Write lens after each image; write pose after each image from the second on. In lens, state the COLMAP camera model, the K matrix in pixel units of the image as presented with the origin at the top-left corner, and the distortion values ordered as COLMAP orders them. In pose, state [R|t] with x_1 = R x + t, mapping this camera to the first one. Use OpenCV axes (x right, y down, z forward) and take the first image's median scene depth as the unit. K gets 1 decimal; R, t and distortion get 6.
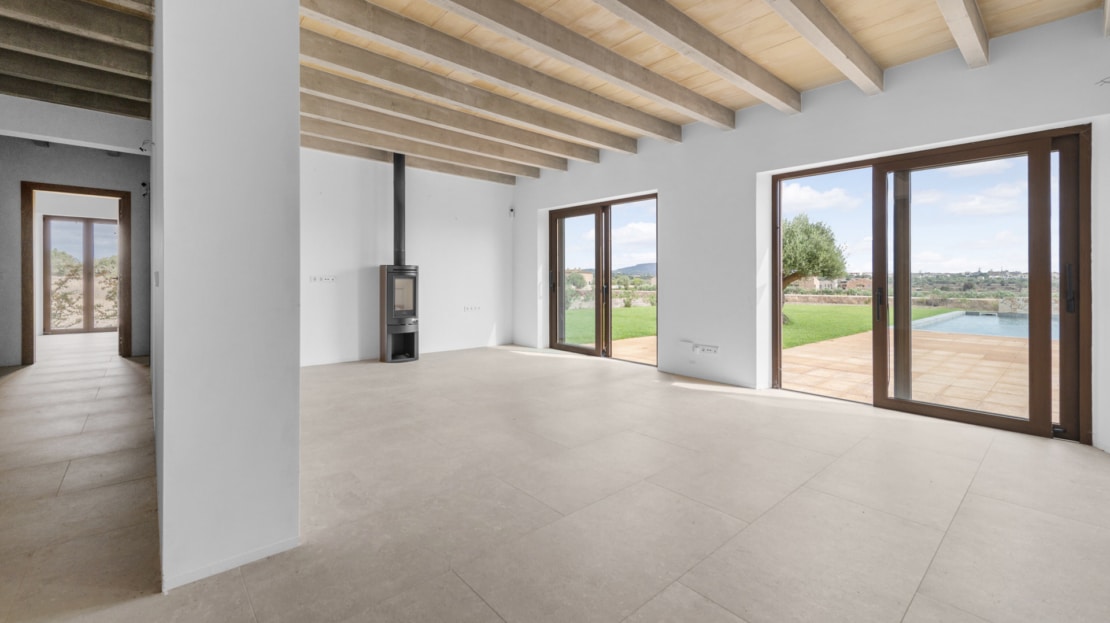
lens RADIAL K [[461.0, 0, 555.8], [0, 461.0, 283.1], [0, 0, 1]] dist [0.012570, -0.000244]
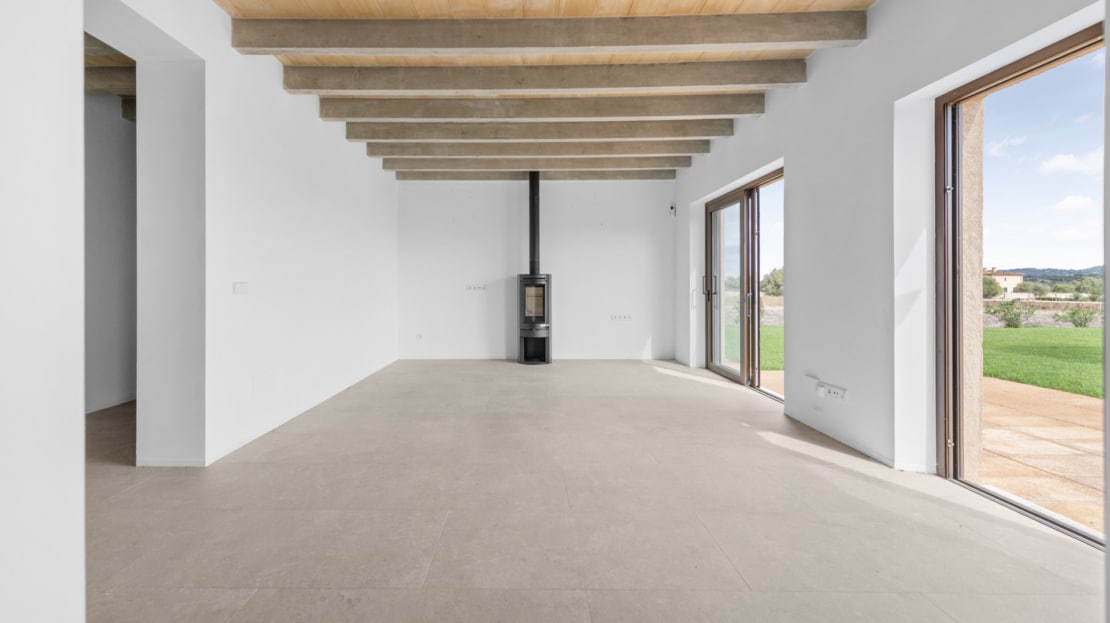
lens RADIAL K [[480.2, 0, 554.5], [0, 480.2, 292.6], [0, 0, 1]] dist [0.013763, -0.000210]
pose [[0.732250, -0.000487, -0.681036, 0.468546], [0.002560, 0.999995, 0.002037, 0.001874], [0.681031, -0.003235, 0.732247, 0.219654]]
